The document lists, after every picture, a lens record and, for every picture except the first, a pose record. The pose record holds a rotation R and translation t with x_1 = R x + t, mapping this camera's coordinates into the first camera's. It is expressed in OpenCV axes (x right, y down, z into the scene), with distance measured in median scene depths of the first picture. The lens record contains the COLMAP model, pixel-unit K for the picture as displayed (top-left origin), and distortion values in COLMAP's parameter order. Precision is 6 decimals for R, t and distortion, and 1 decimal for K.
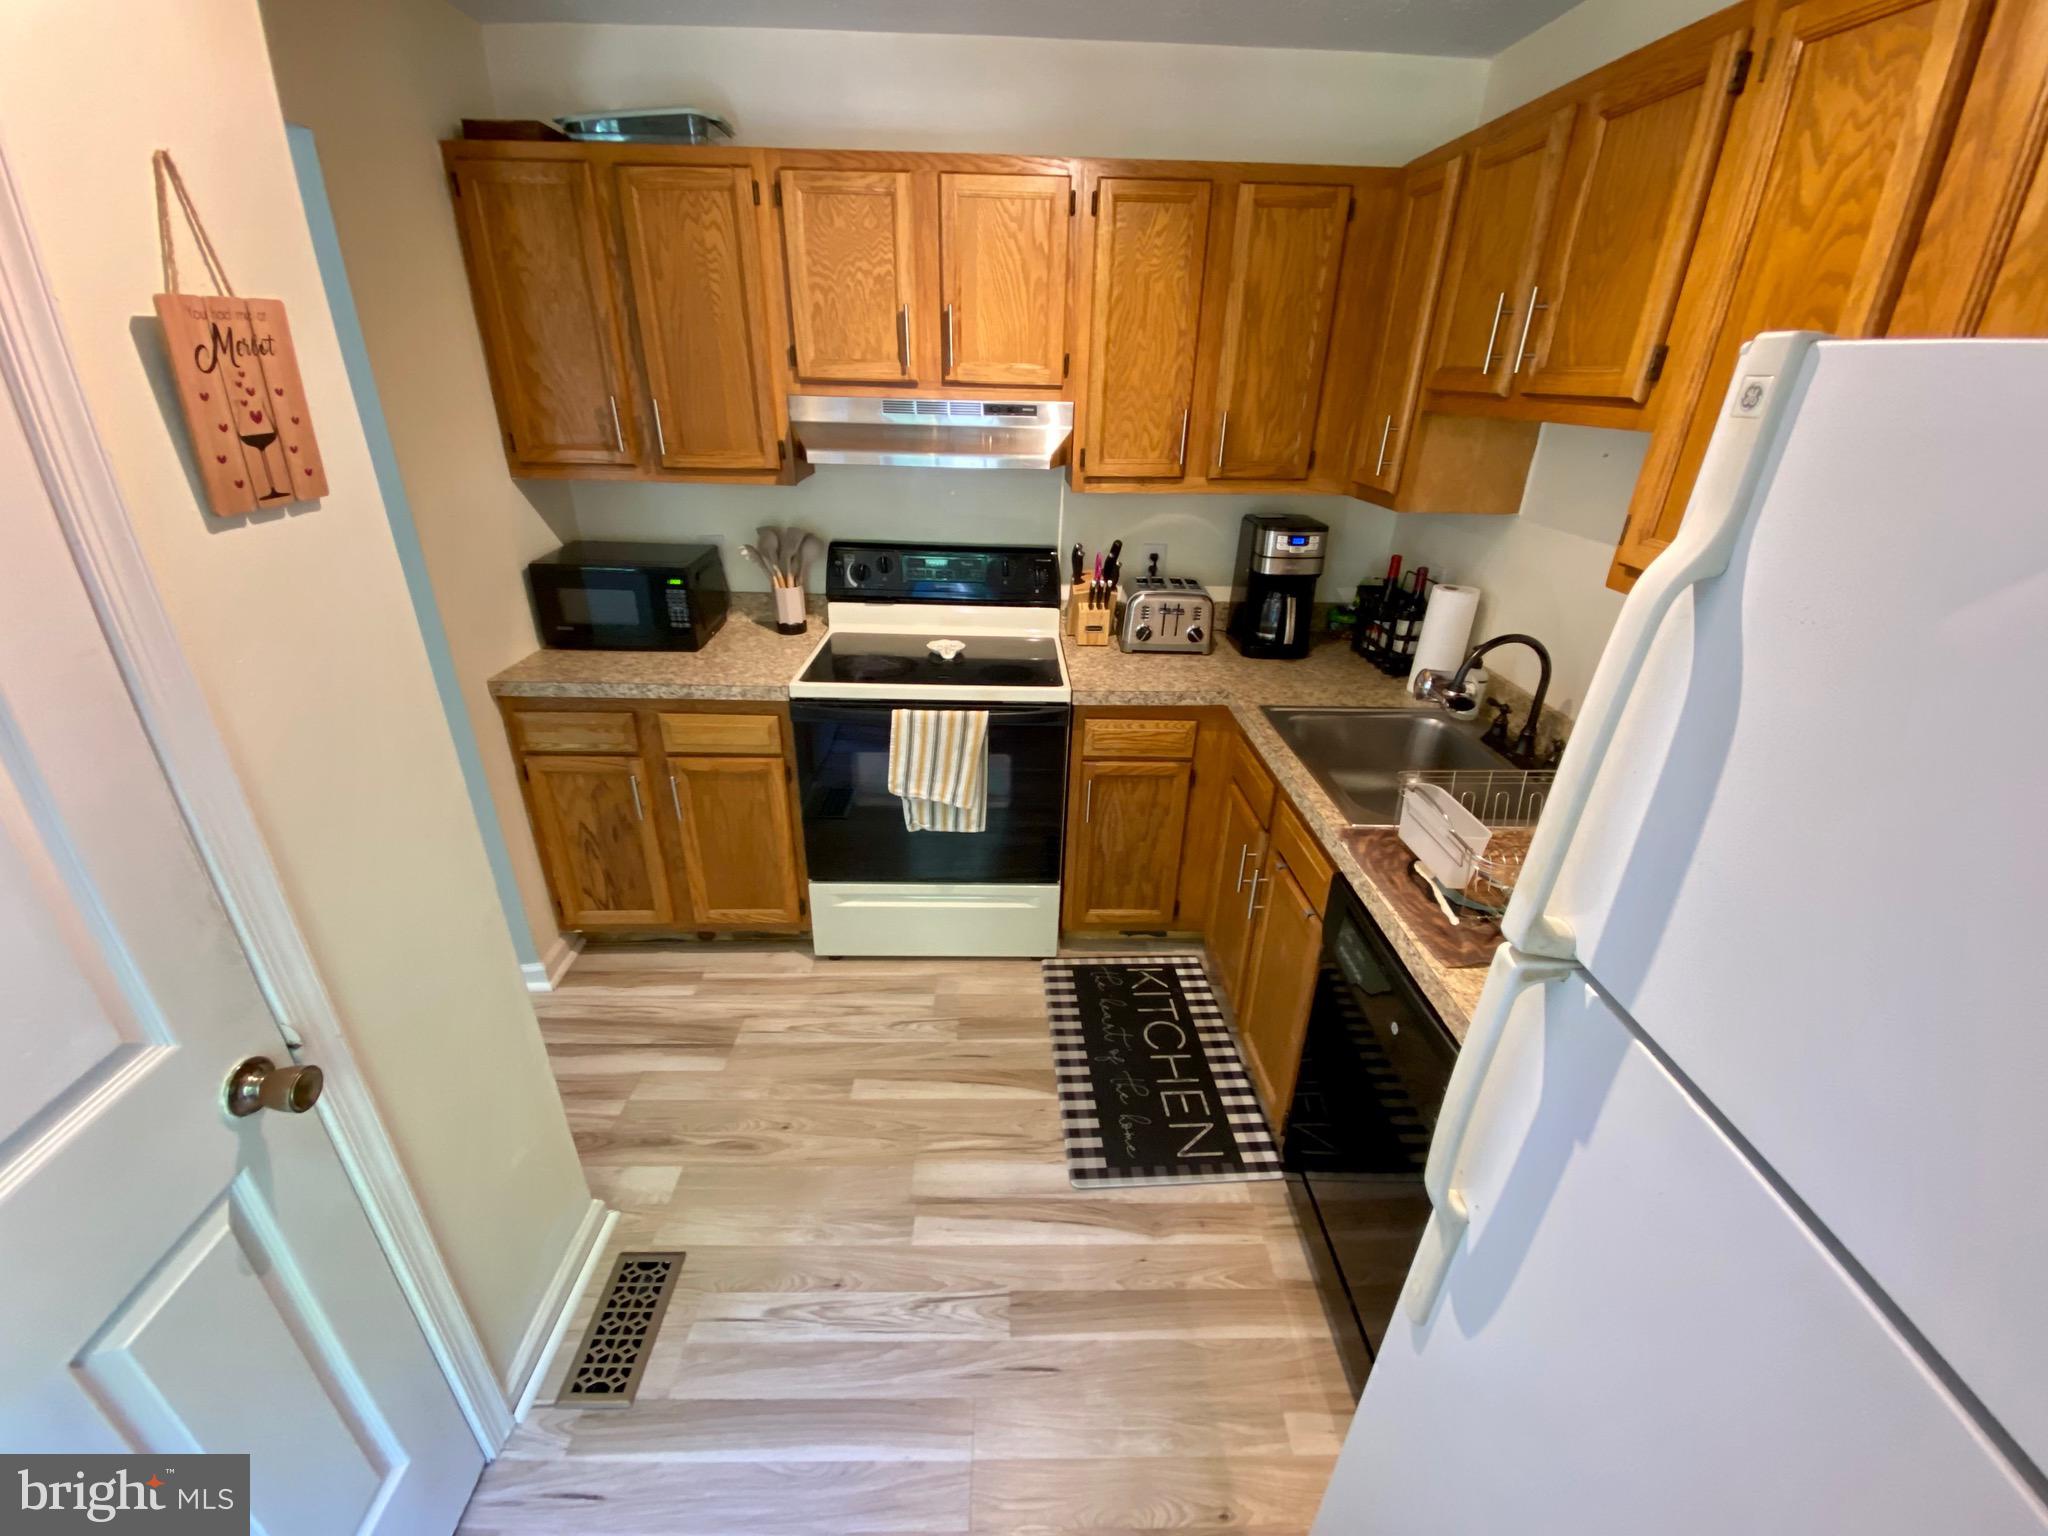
lens RADIAL K [[827.7, 0, 1030.7], [0, 827.7, 771.2], [0, 0, 1]] dist [0.005364, -0.014413]
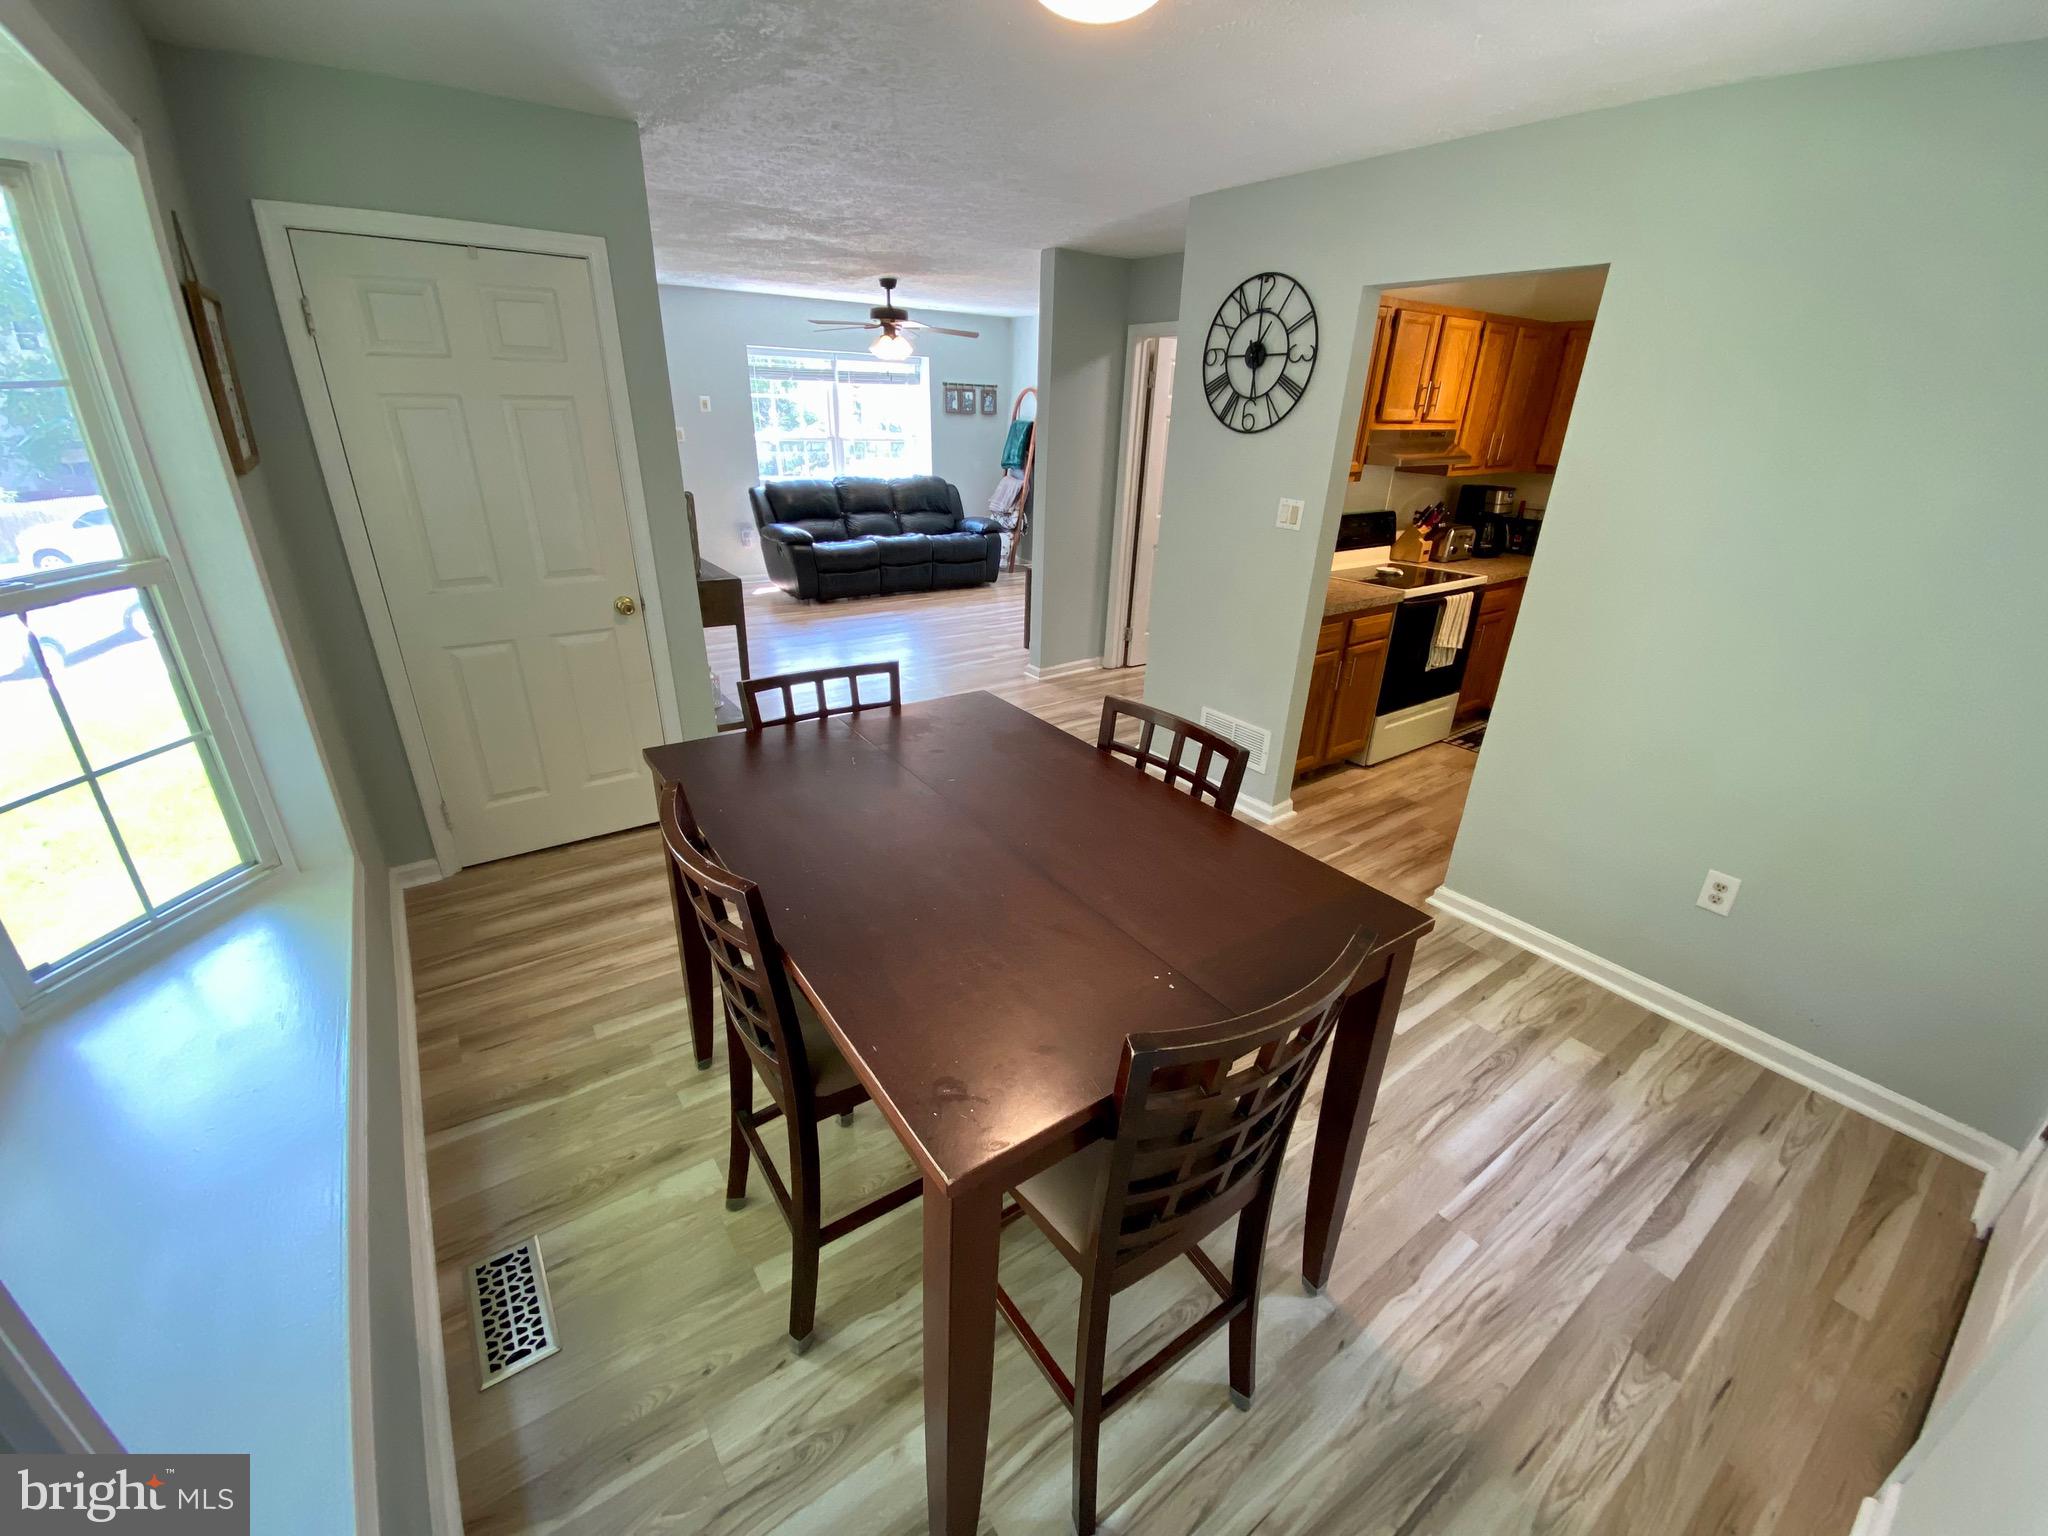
lens RADIAL K [[827.7, 0, 1030.7], [0, 827.7, 771.2], [0, 0, 1]] dist [0.005364, -0.014413]
pose [[0.823939, -0.239426, 0.513615, -2.132781], [0.237391, 0.968830, 0.070807, -0.053811], [-0.514559, 0.063586, 0.855094, -0.090613]]
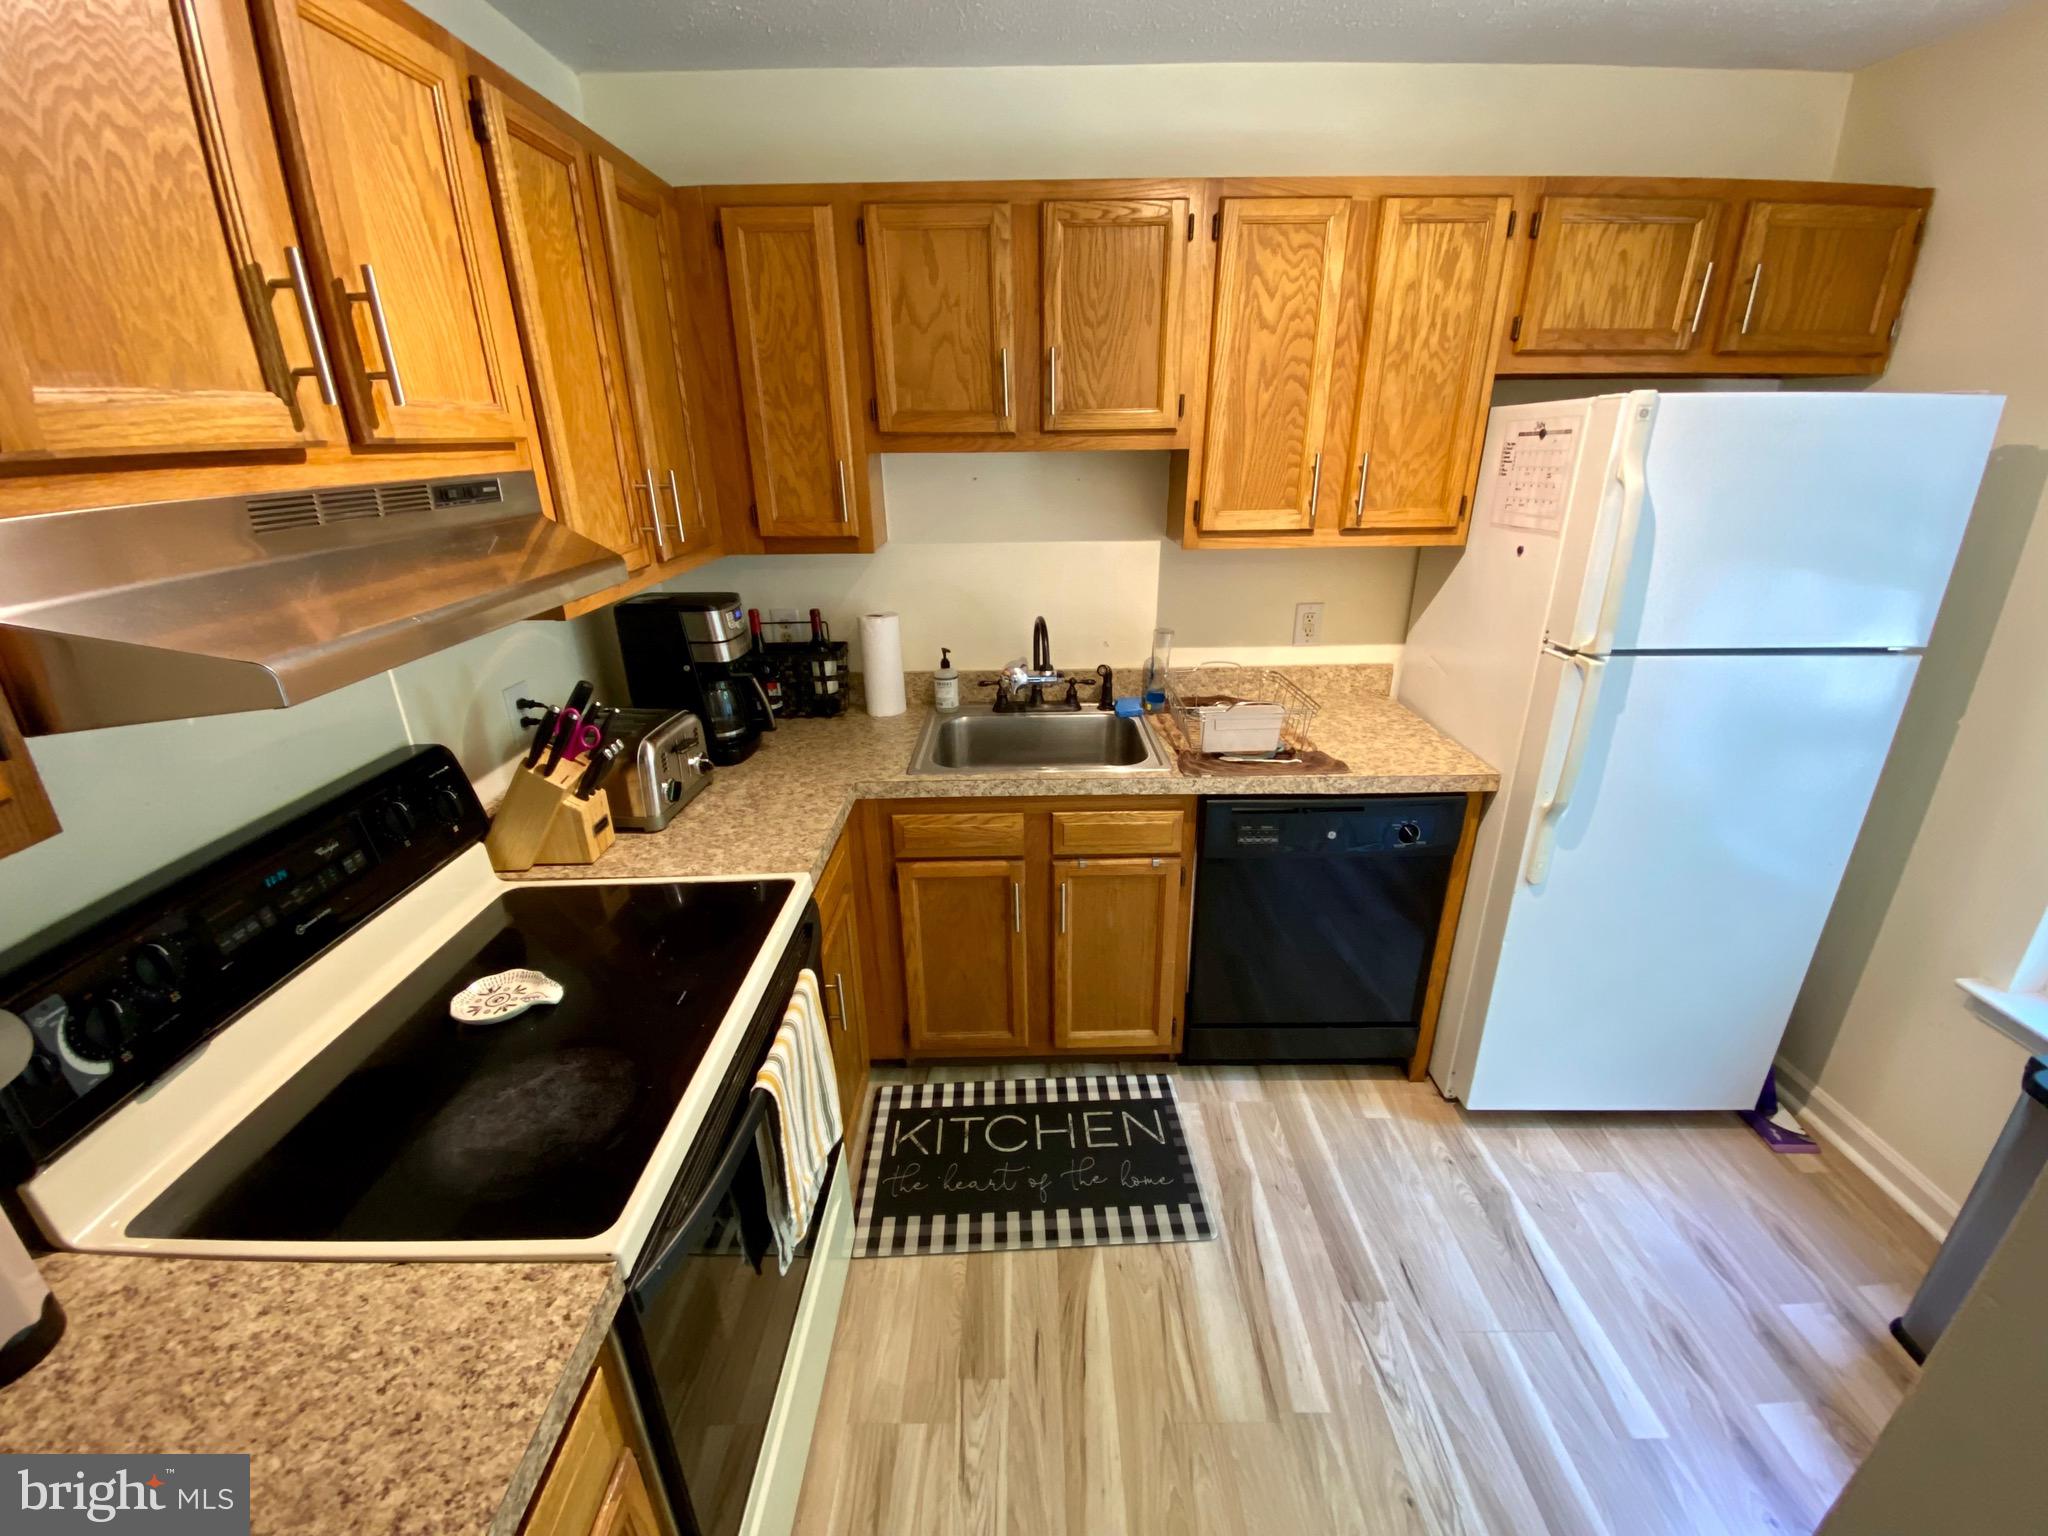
lens RADIAL K [[830.5, 0, 1028.4], [0, 830.5, 767.7], [0, 0, 1]] dist [0.021139, -0.020819]
pose [[0.016971, -0.395907, 0.918134, -0.588805], [0.439355, 0.827815, 0.348840, -0.363263], [-0.898153, 0.397467, 0.187992, 0.743577]]
